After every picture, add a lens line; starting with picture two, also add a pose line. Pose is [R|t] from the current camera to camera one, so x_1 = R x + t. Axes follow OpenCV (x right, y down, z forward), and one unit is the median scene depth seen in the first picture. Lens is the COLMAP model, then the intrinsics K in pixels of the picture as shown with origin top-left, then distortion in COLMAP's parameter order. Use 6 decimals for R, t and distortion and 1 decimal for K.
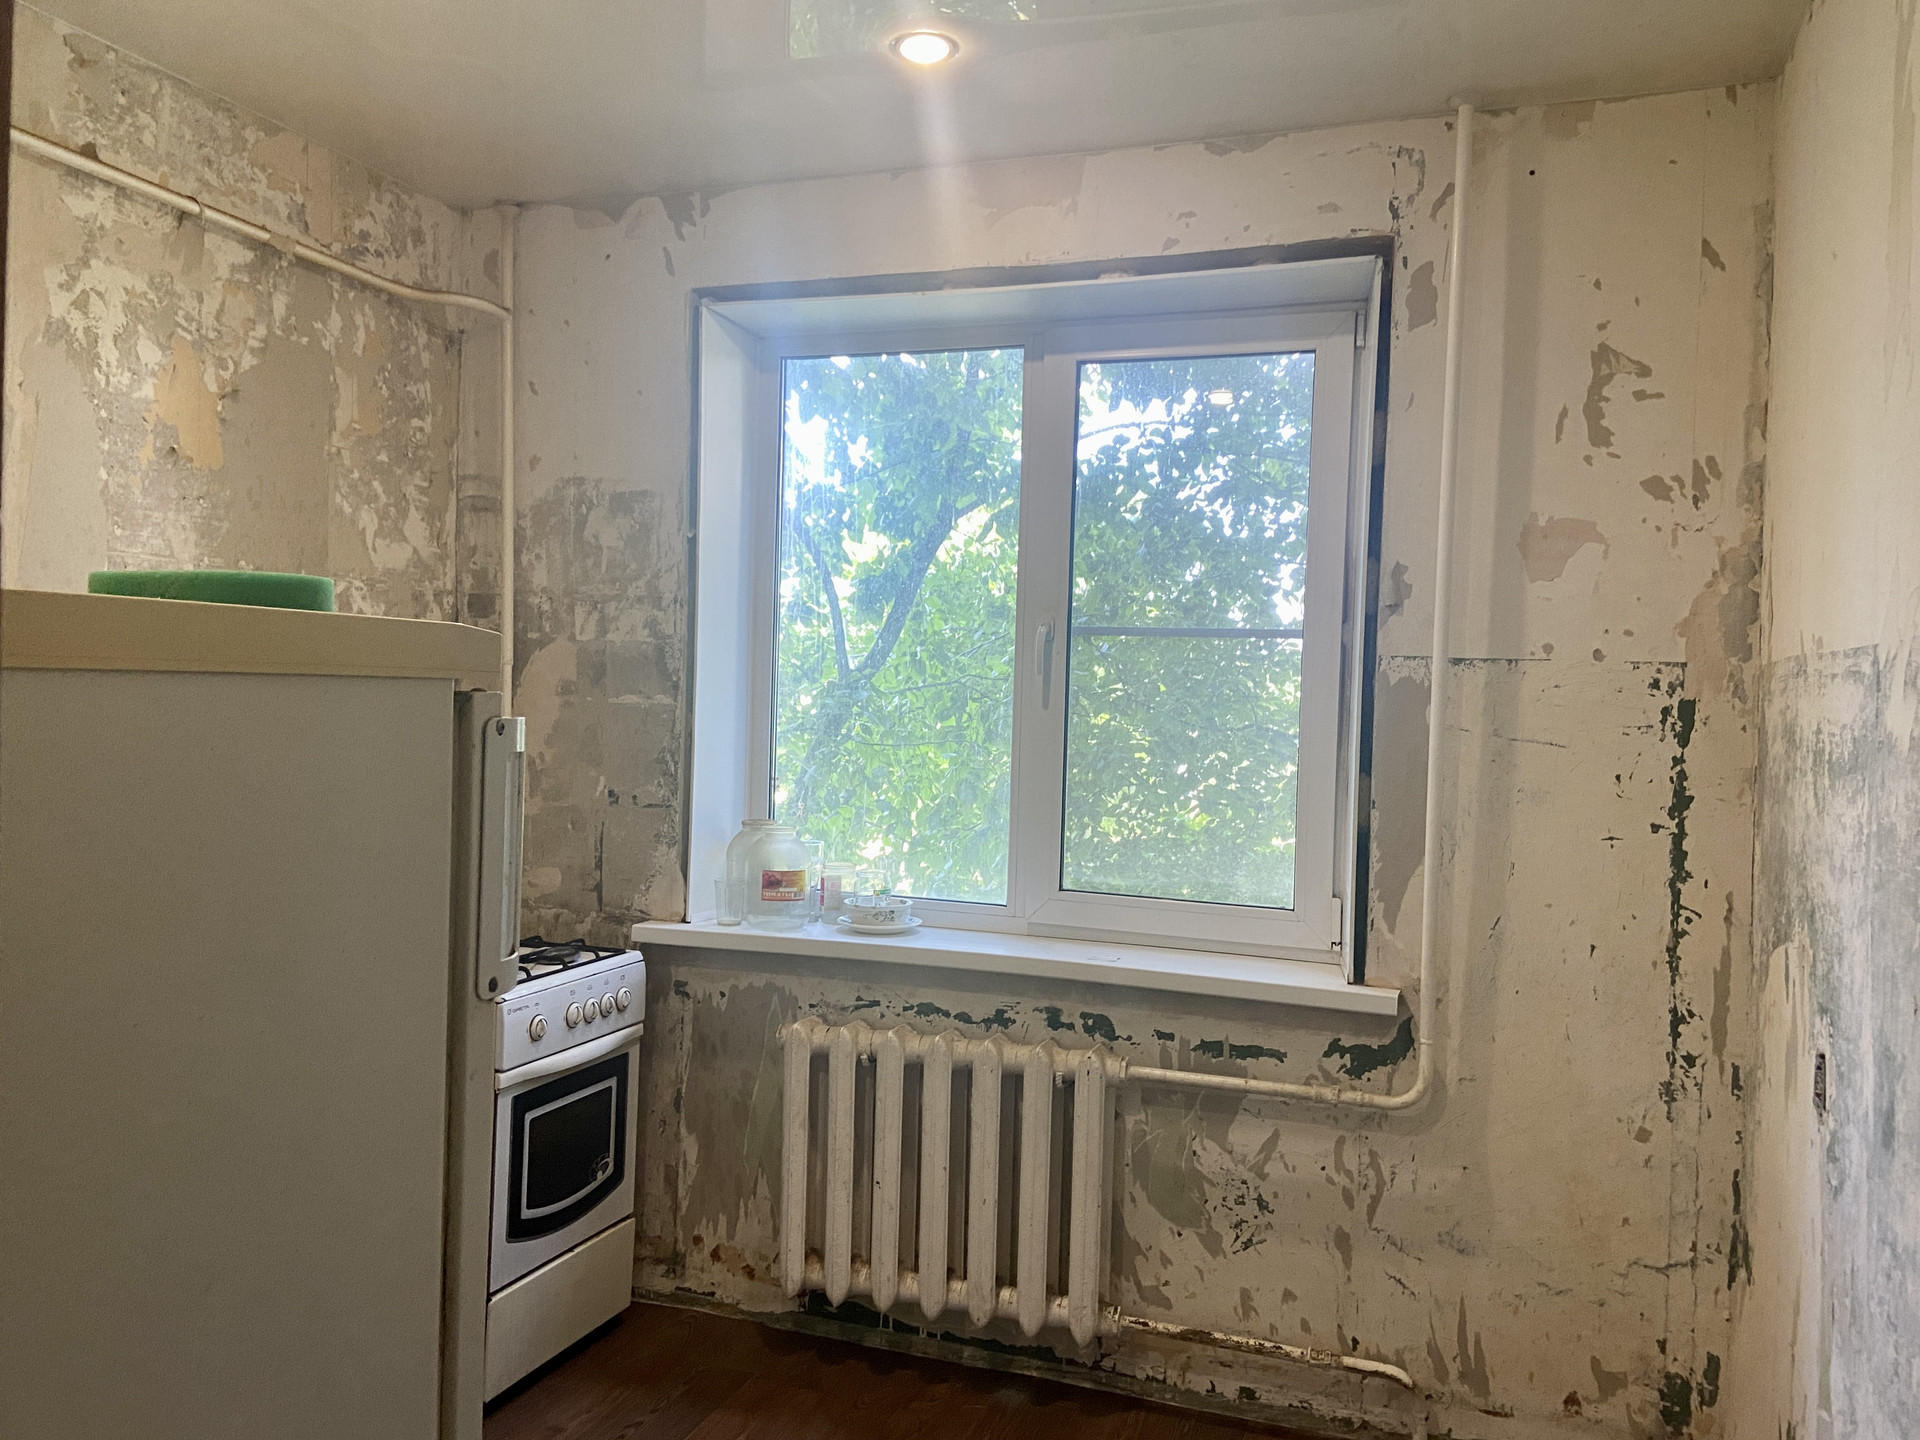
lens RADIAL K [[1509.8, 0, 960.0], [0, 1509.8, 720.0], [0, 0, 1]] dist [0.045973, -0.003413]
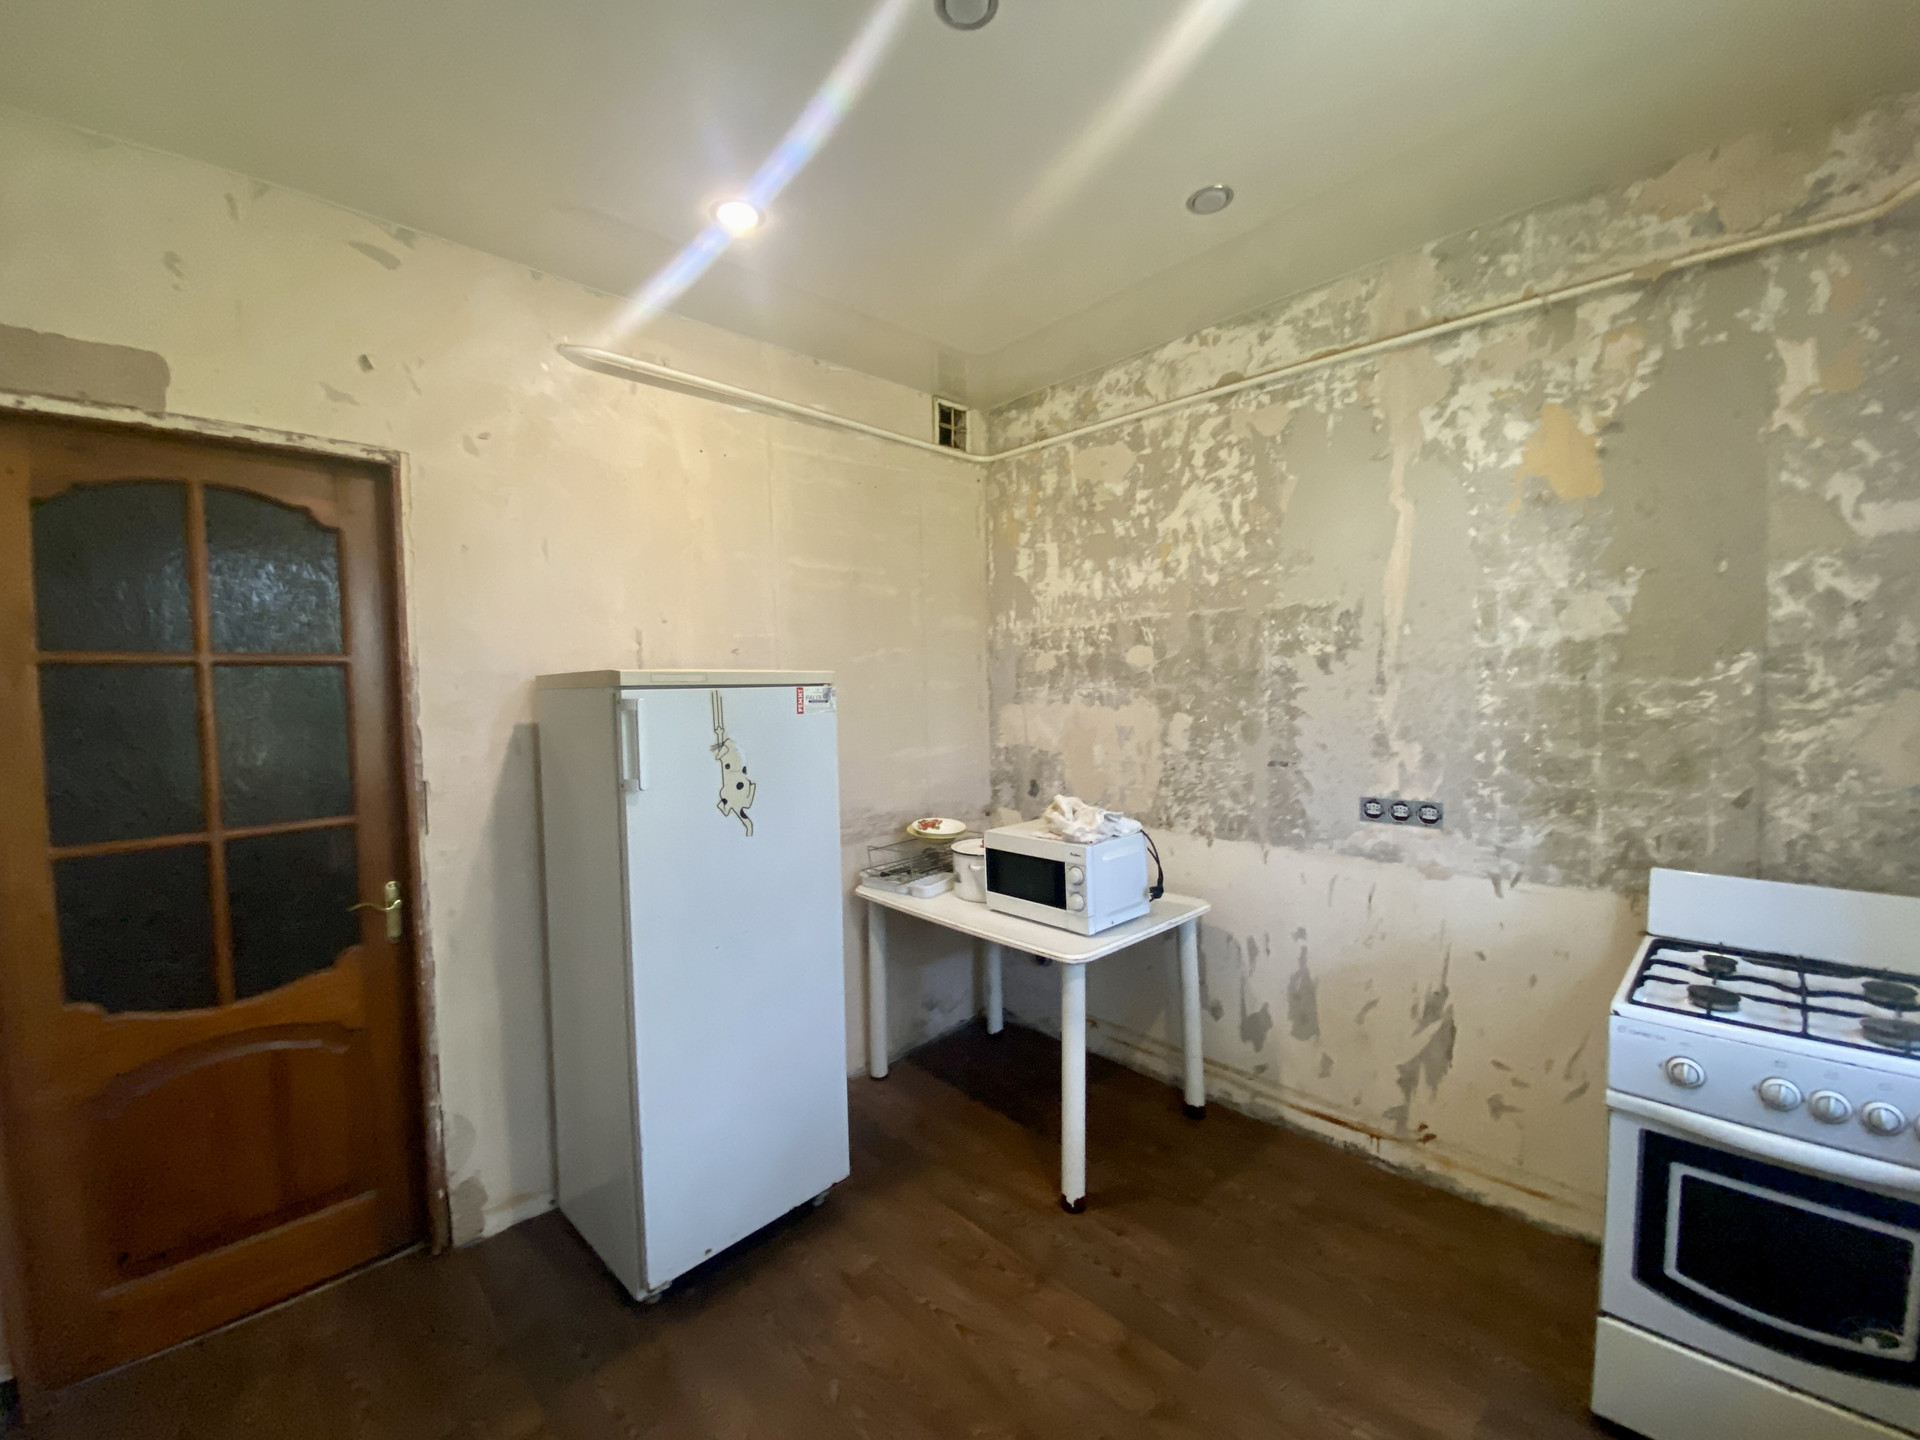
lens RADIAL K [[780.1, 0, 960.0], [0, 780.1, 720.0], [0, 0, 1]] dist [-0.000278, -0.011948]
pose [[-0.427971, 0.020905, -0.903551, 0.276094], [-0.004363, 0.999673, 0.025195, -0.002527], [0.903782, 0.014725, -0.427740, 0.811406]]
